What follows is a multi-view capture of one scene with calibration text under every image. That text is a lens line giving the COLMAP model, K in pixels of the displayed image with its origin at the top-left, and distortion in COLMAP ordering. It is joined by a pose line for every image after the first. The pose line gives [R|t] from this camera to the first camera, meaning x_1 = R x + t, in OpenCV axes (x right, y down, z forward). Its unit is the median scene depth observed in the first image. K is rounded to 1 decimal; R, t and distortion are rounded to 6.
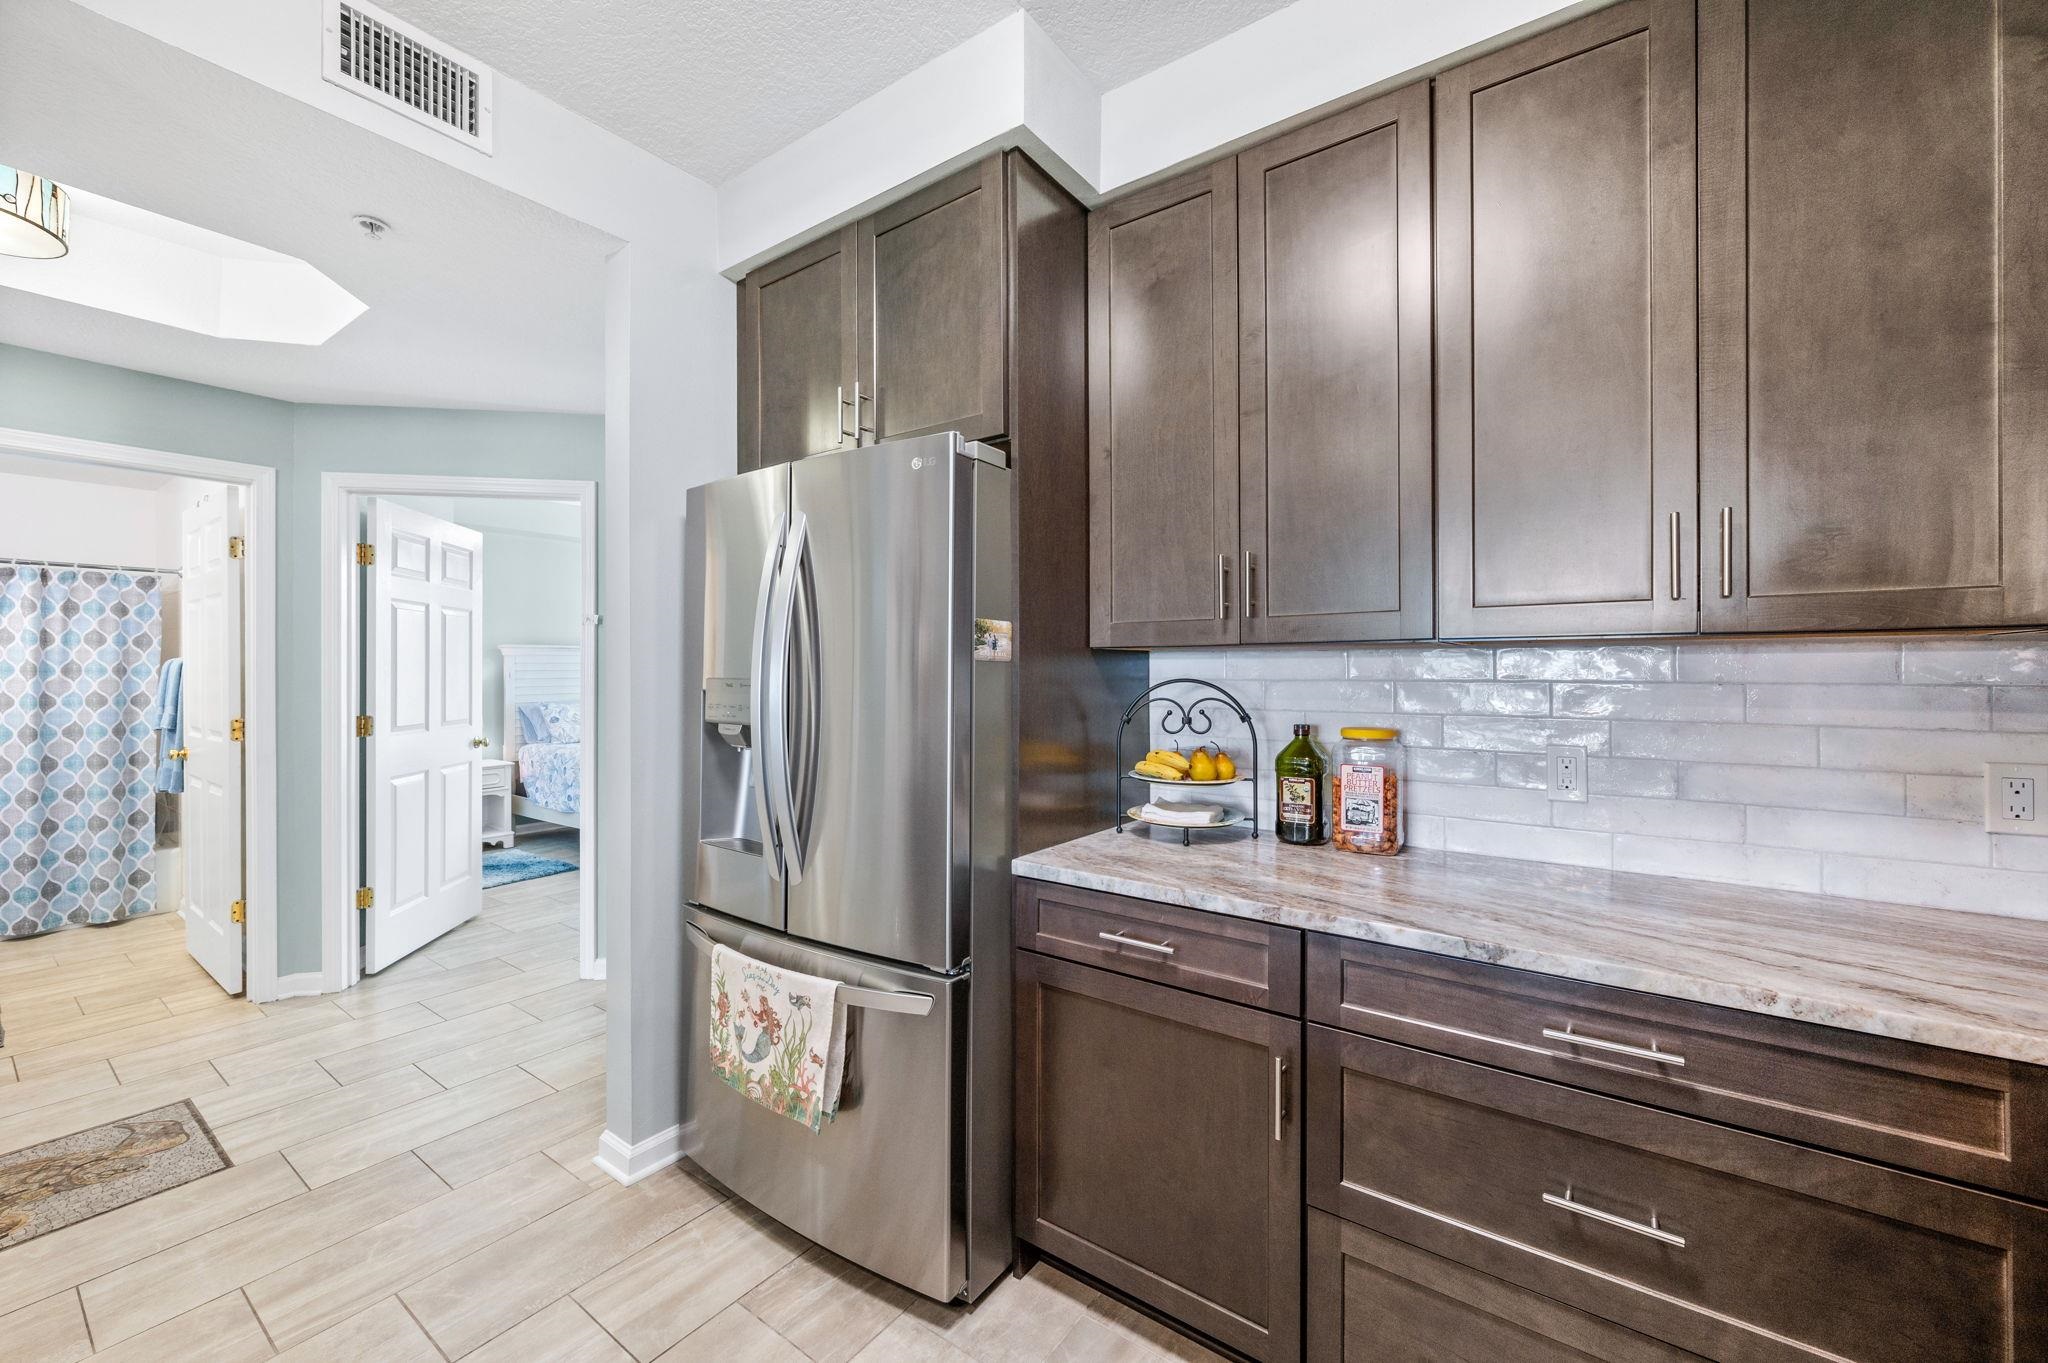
lens RADIAL K [[814.7, 0, 1024.5], [0, 814.7, 670.1], [0, 0, 1]] dist [-0.000264, 0.000457]
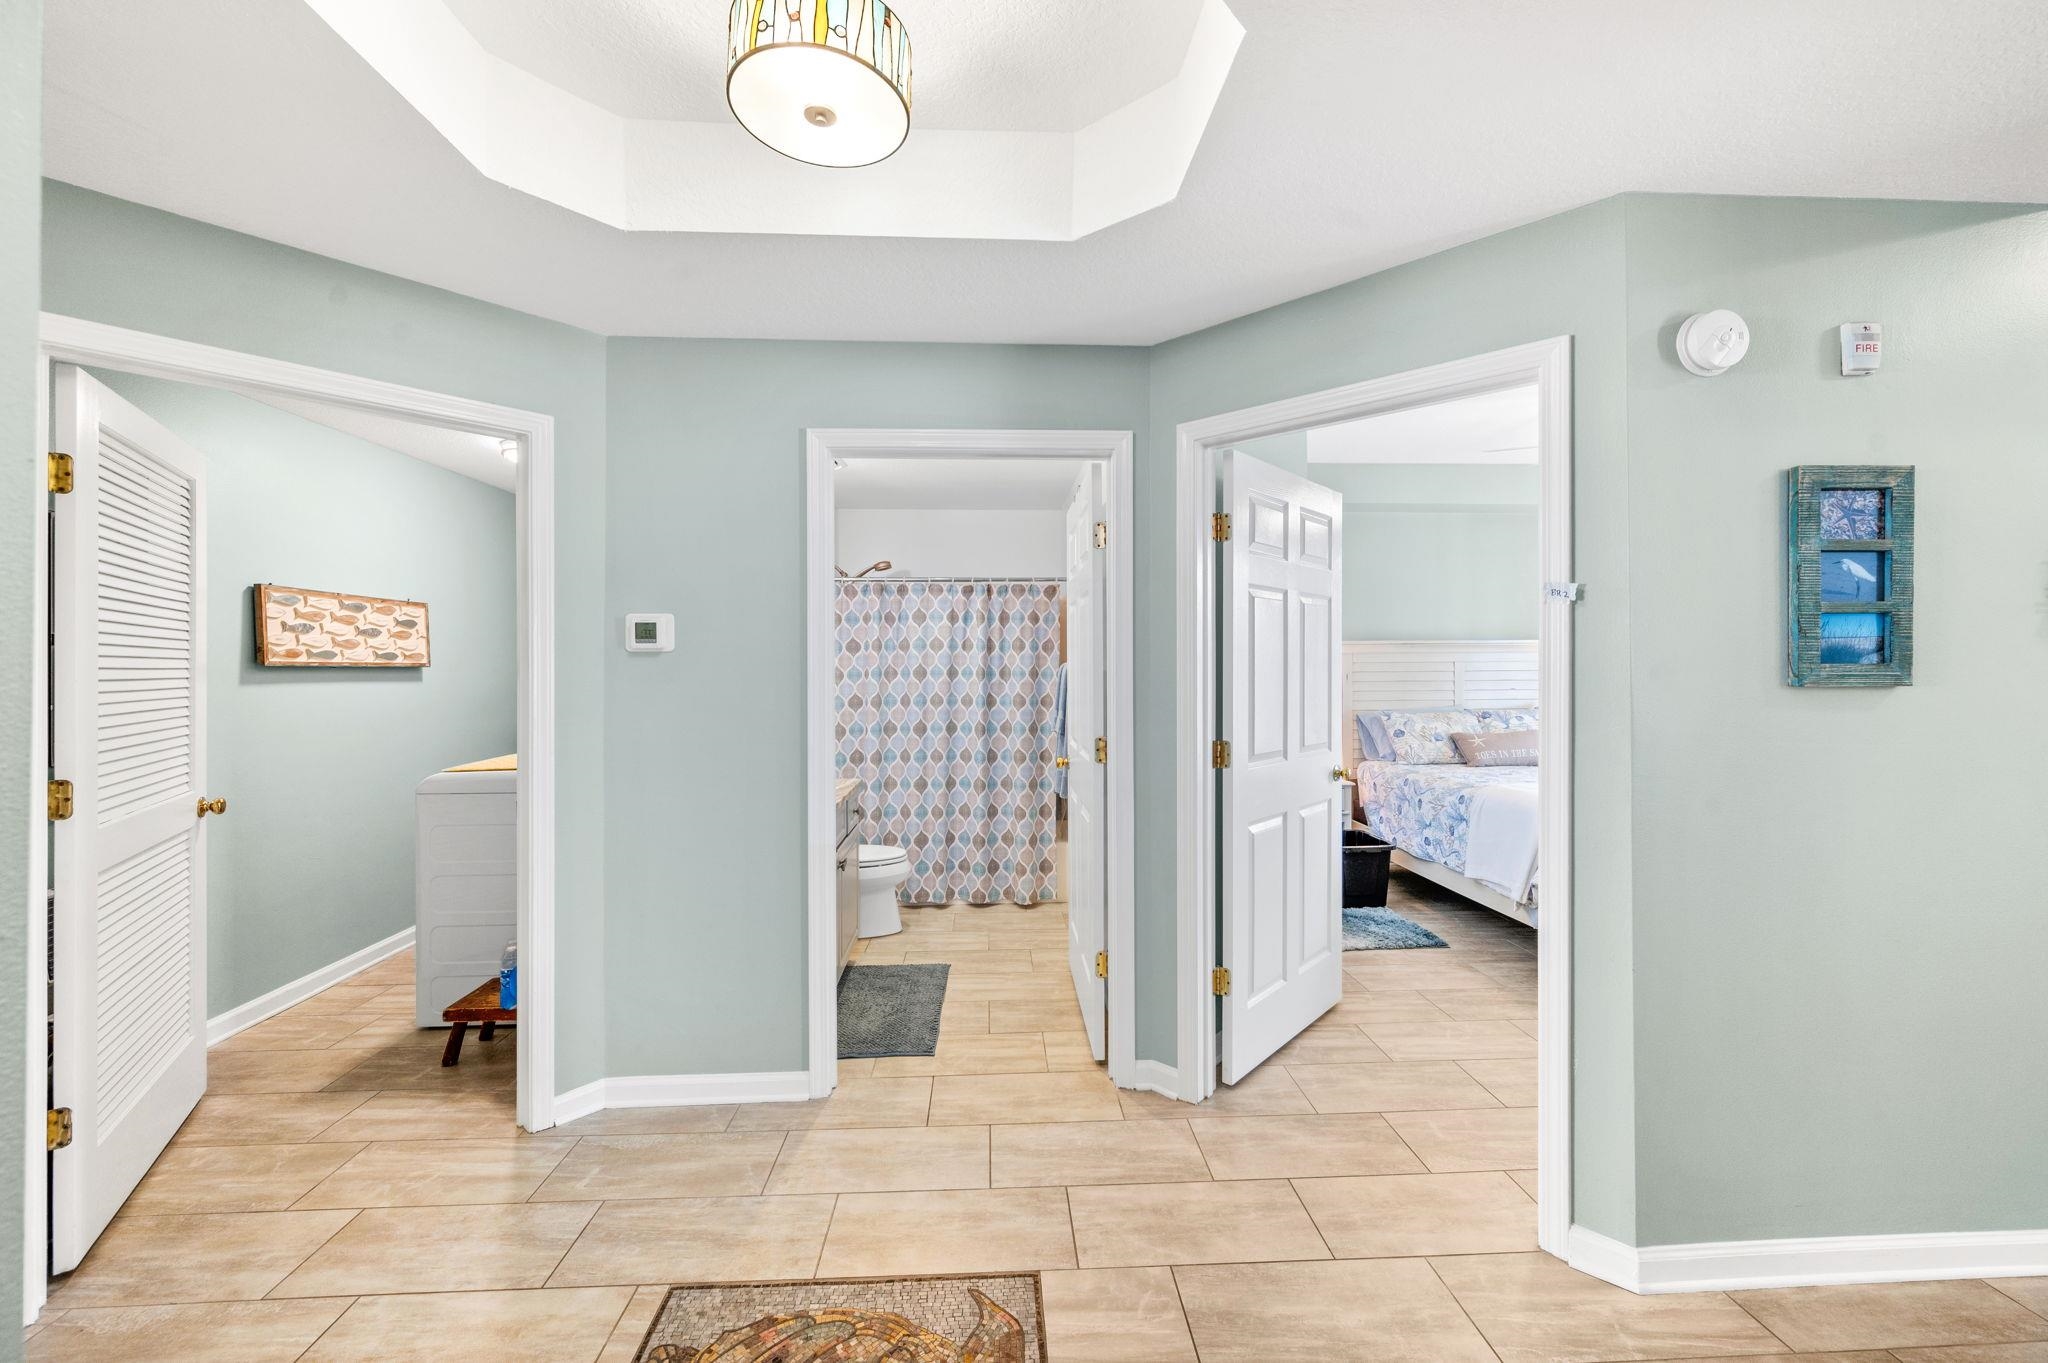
lens RADIAL K [[814.7, 0, 1023.7], [0, 814.7, 669.1], [0, 0, 1]] dist [-0.000264, 0.000457]
pose [[0.624302, 0.003859, -0.781174, -0.282368], [0.001686, 0.999979, 0.006287, -0.013023], [0.781182, -0.005242, 0.624282, 0.325964]]
